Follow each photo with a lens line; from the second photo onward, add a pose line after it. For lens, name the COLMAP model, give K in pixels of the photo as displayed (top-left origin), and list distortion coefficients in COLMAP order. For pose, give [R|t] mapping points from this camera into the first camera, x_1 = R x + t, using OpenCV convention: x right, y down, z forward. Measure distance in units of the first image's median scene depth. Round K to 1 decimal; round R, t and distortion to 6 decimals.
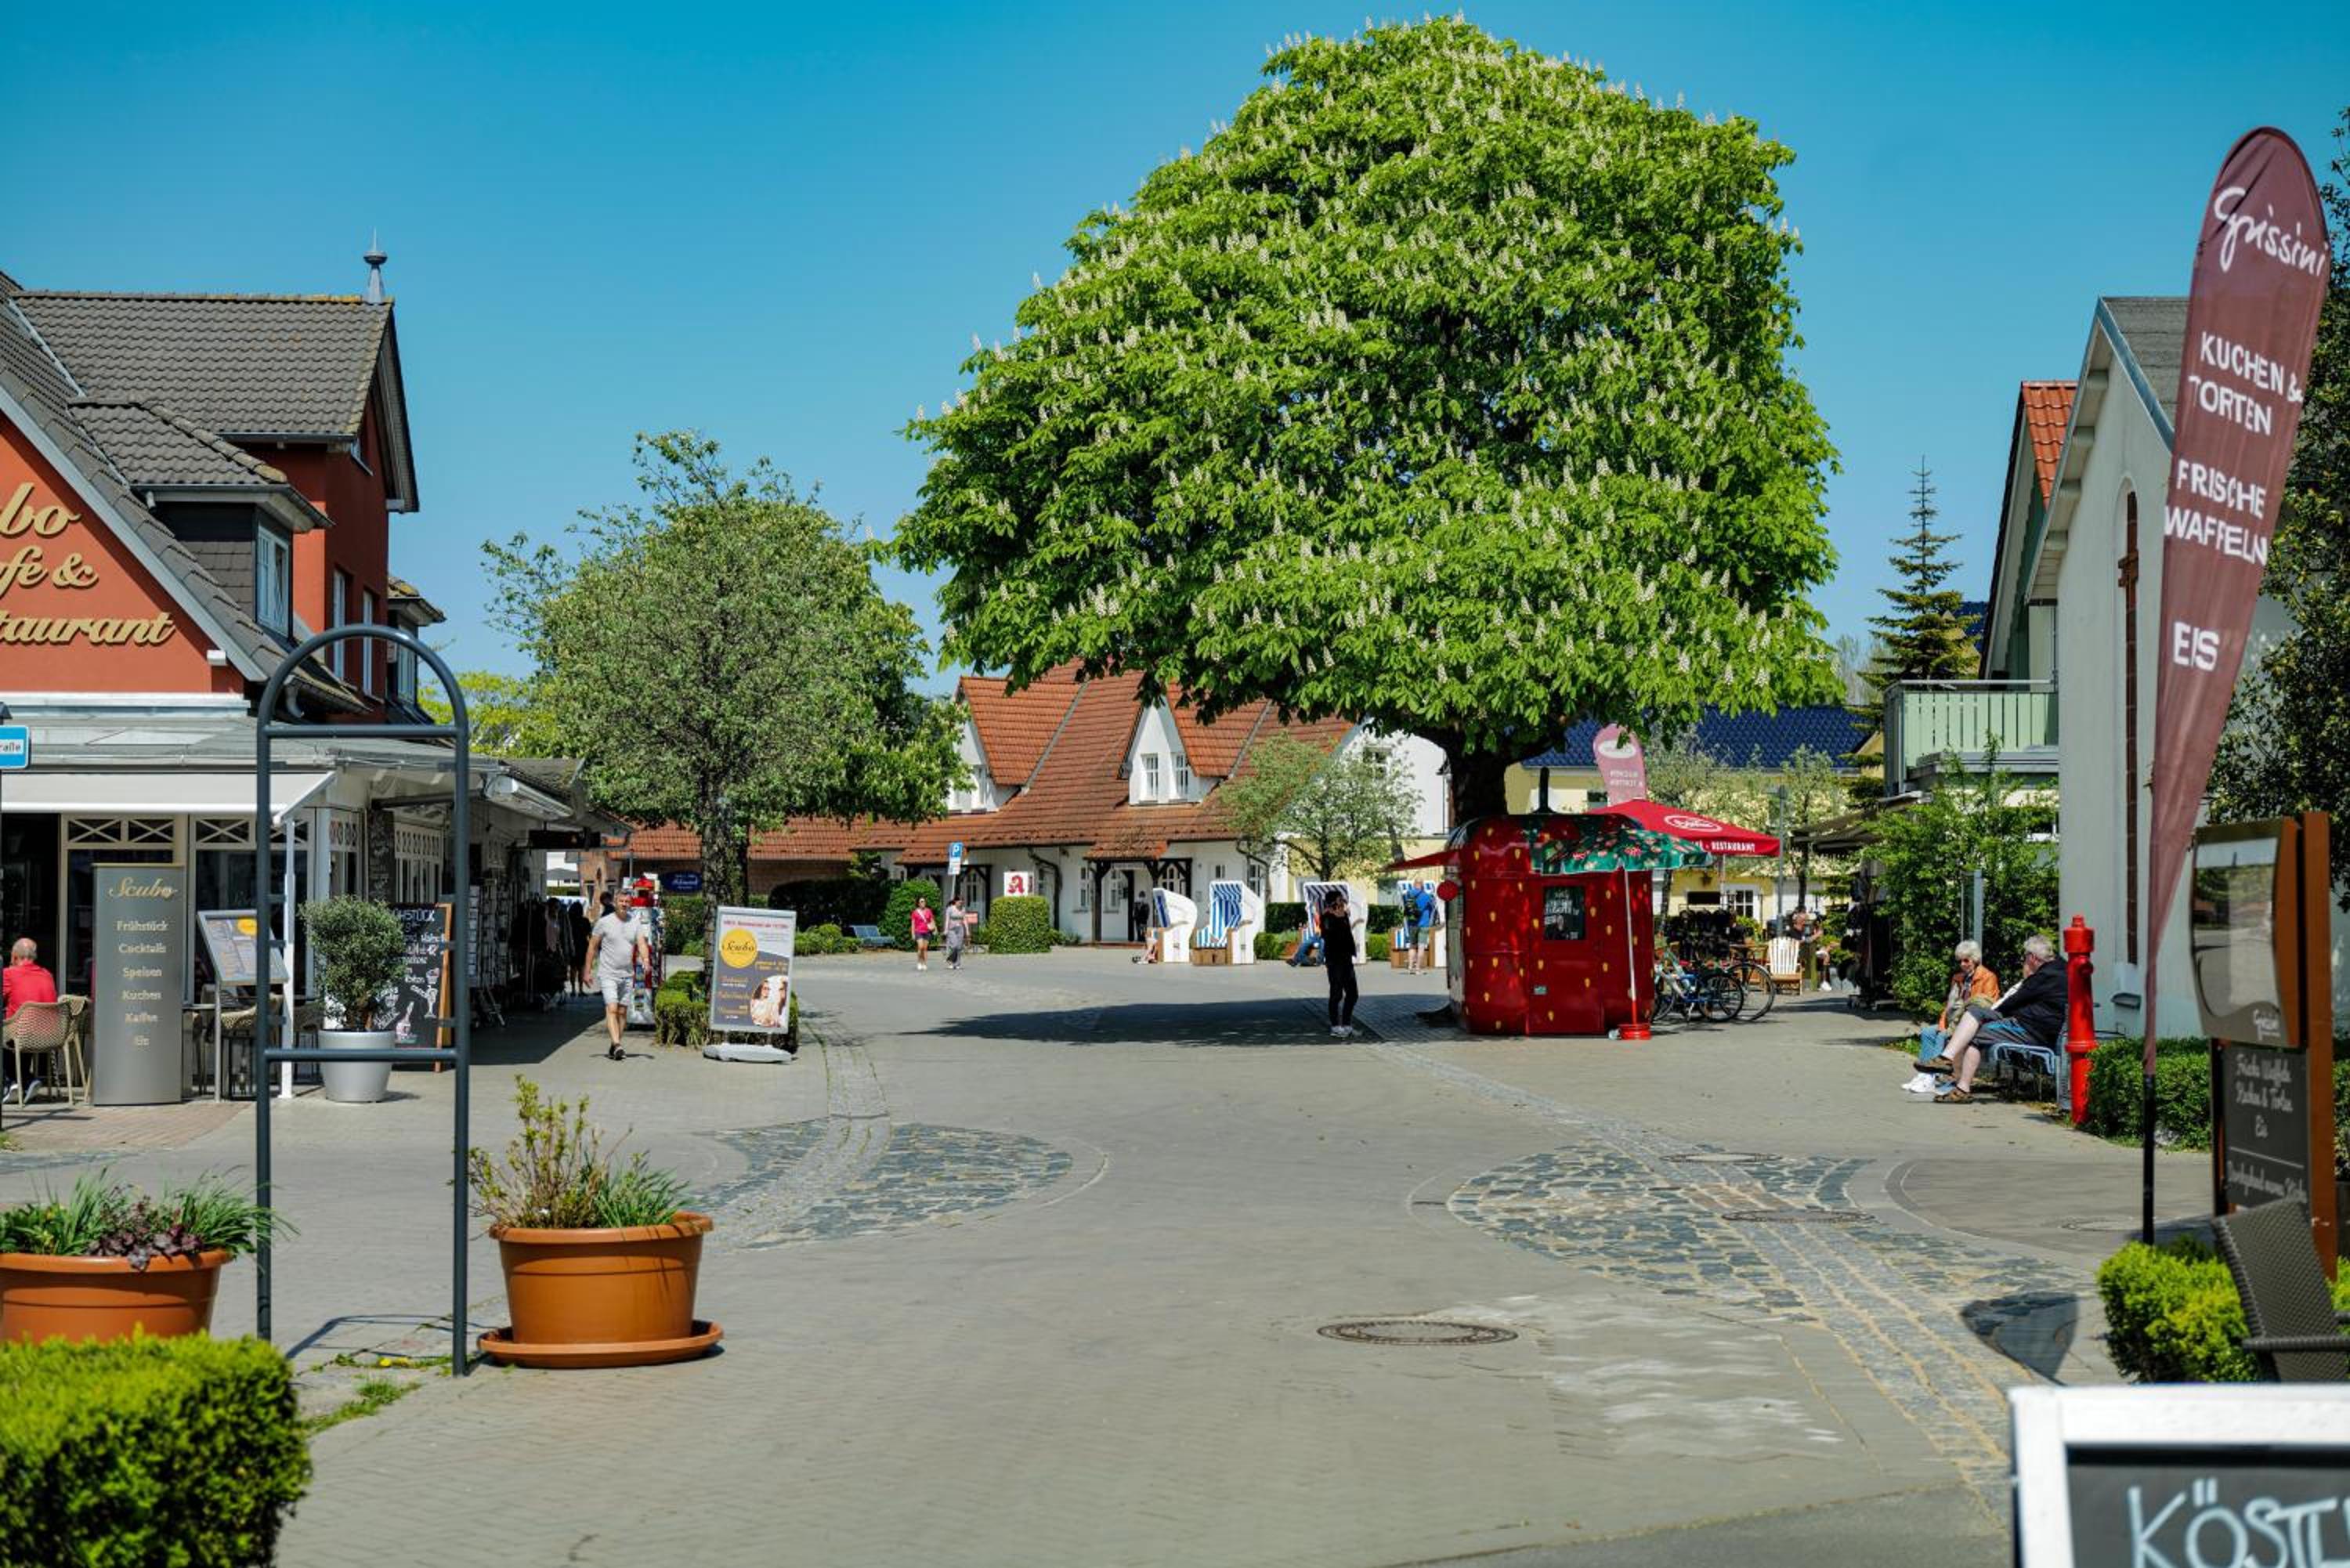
lens RADIAL K [[4284.6, 0, 1175.9], [0, 4284.6, 731.6], [0, 0, 1]] dist [0.053121, 0.308096]
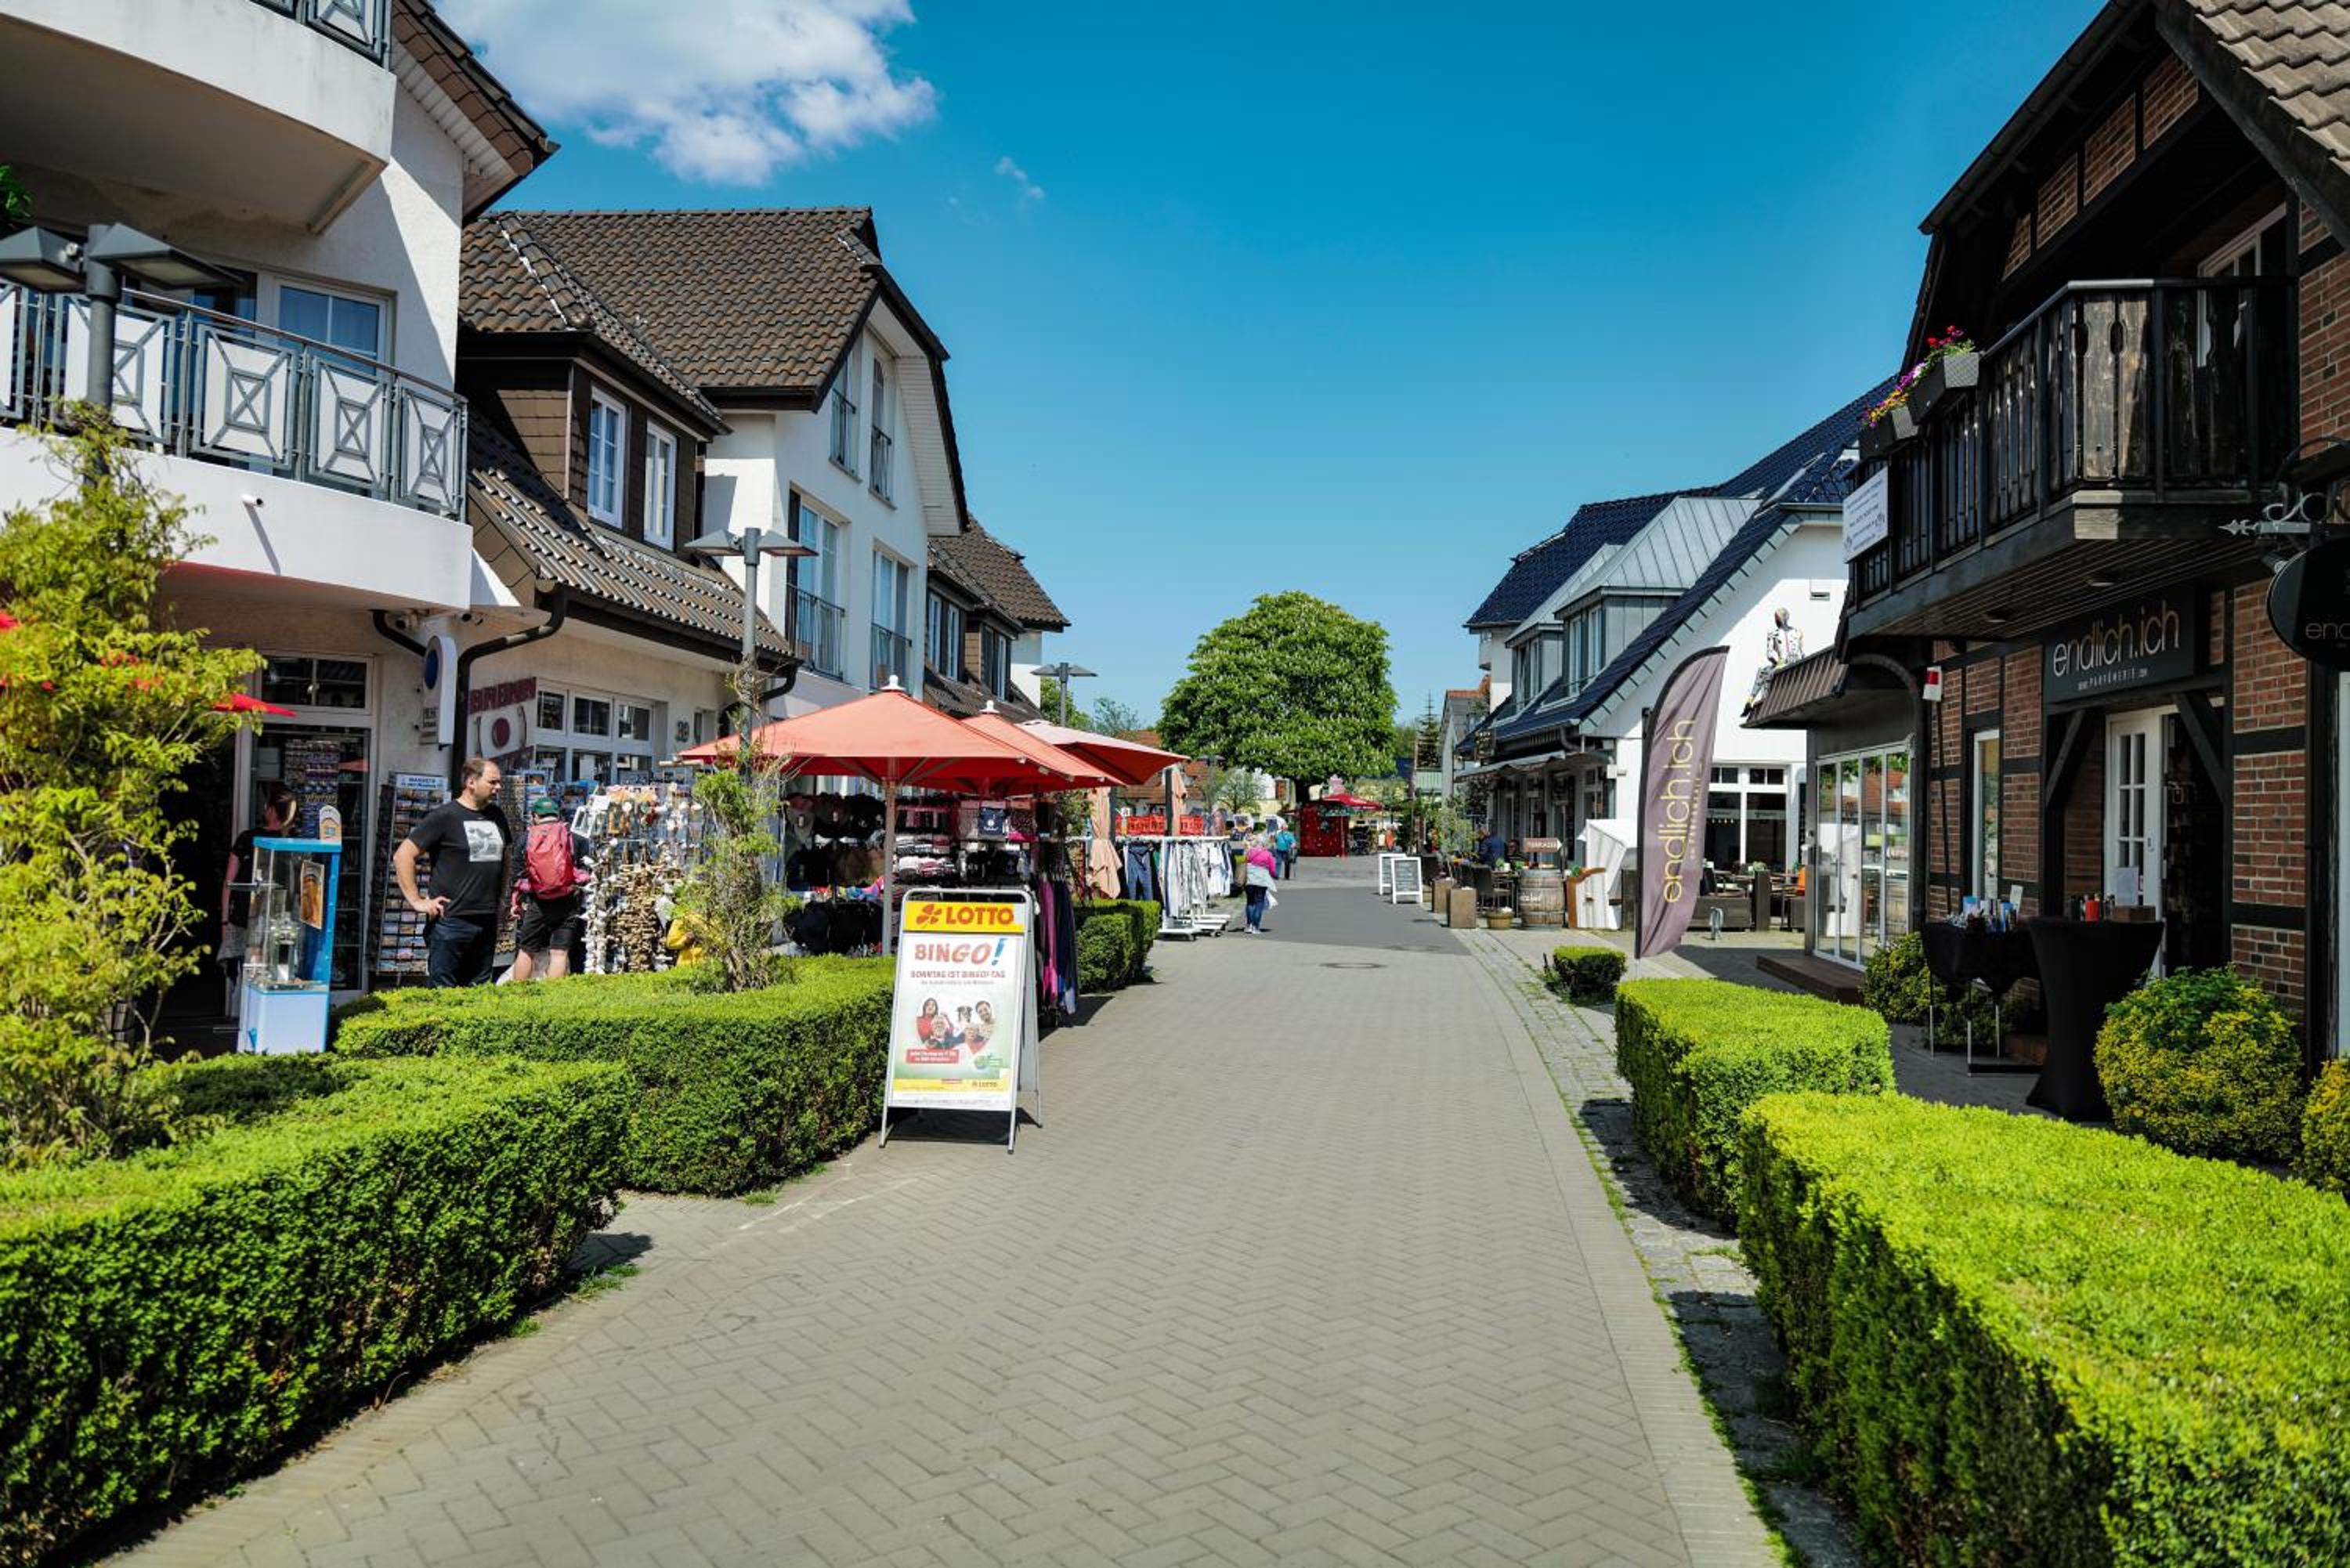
lens RADIAL K [[1747.7, 0, 1175.0], [0, 1747.7, 784.0], [0, 0, 1]] dist [-0.000506, 0.000393]
pose [[0.999575, 0.019369, 0.021793, -0.087108], [-0.019831, 0.999579, 0.021166, -0.028330], [-0.021374, -0.021589, 0.999538, -0.615849]]
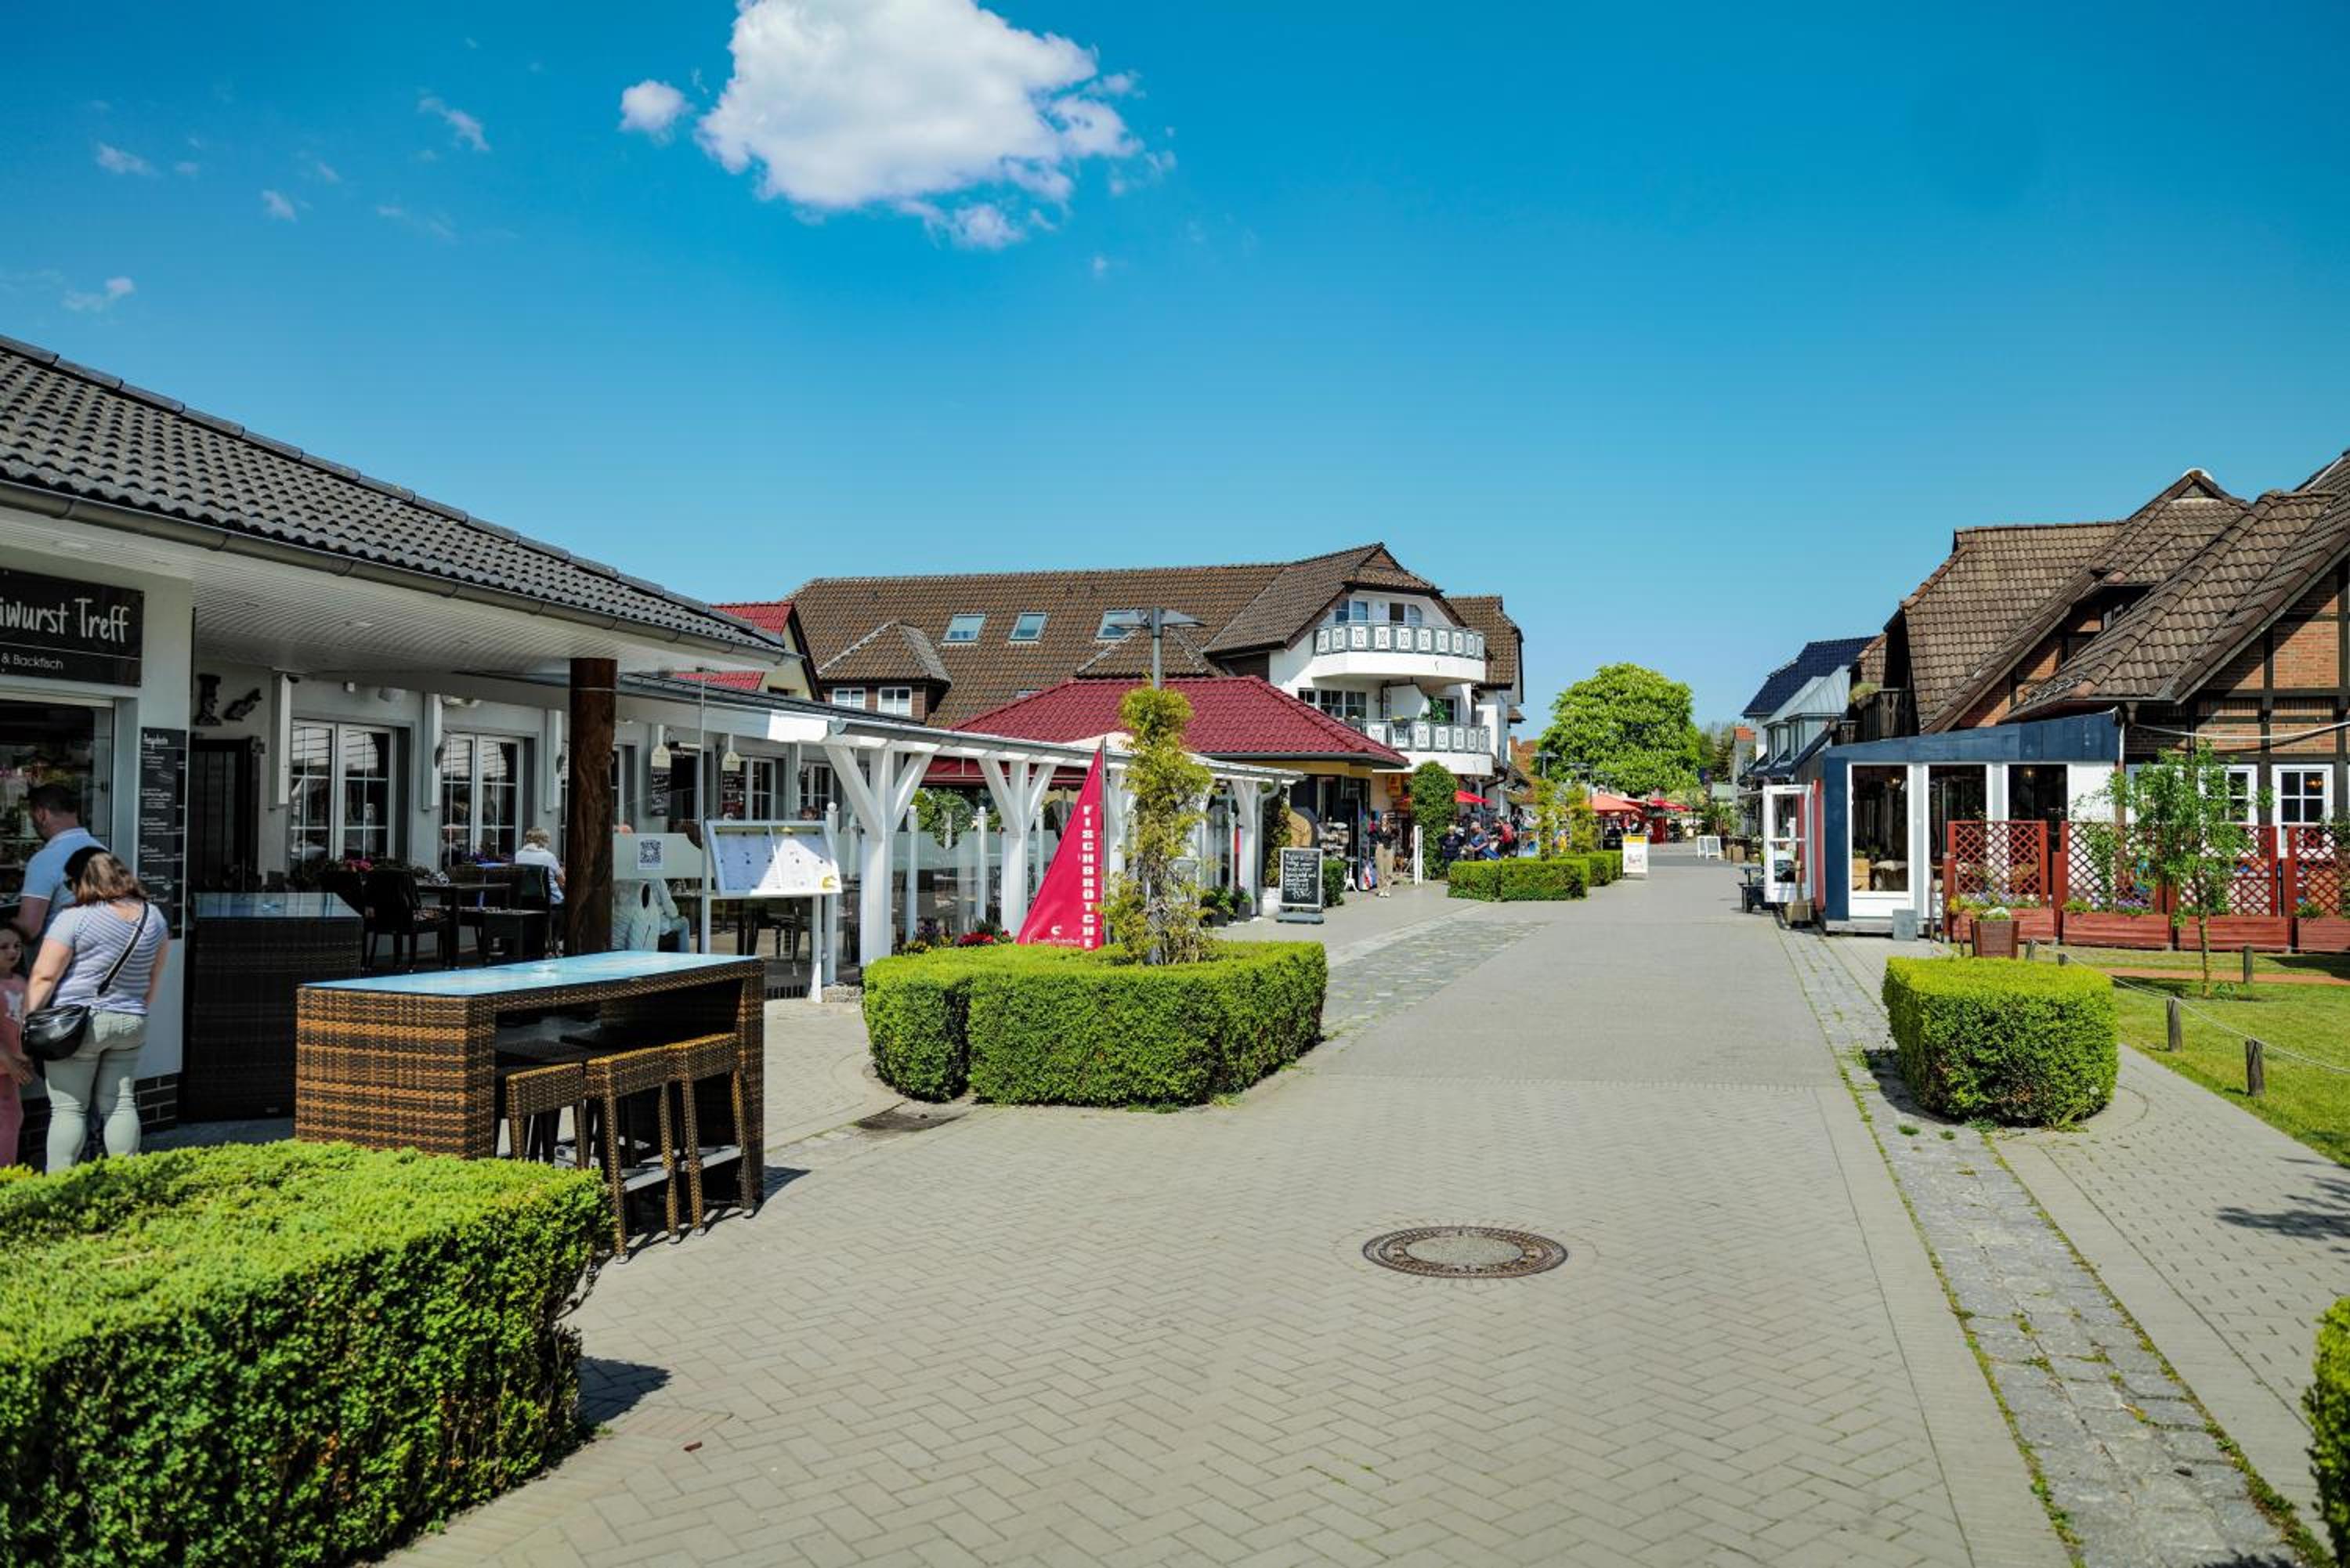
lens RADIAL K [[1791.1, 0, 1172.5], [0, 1791.1, 826.9], [0, 0, 1]] dist [0.001083, 0.000743]
pose [[0.991232, -0.002017, -0.132117, -0.239005], [0.007940, 0.998986, 0.044320, -0.067431], [0.131893, -0.044981, 0.990243, -1.526319]]
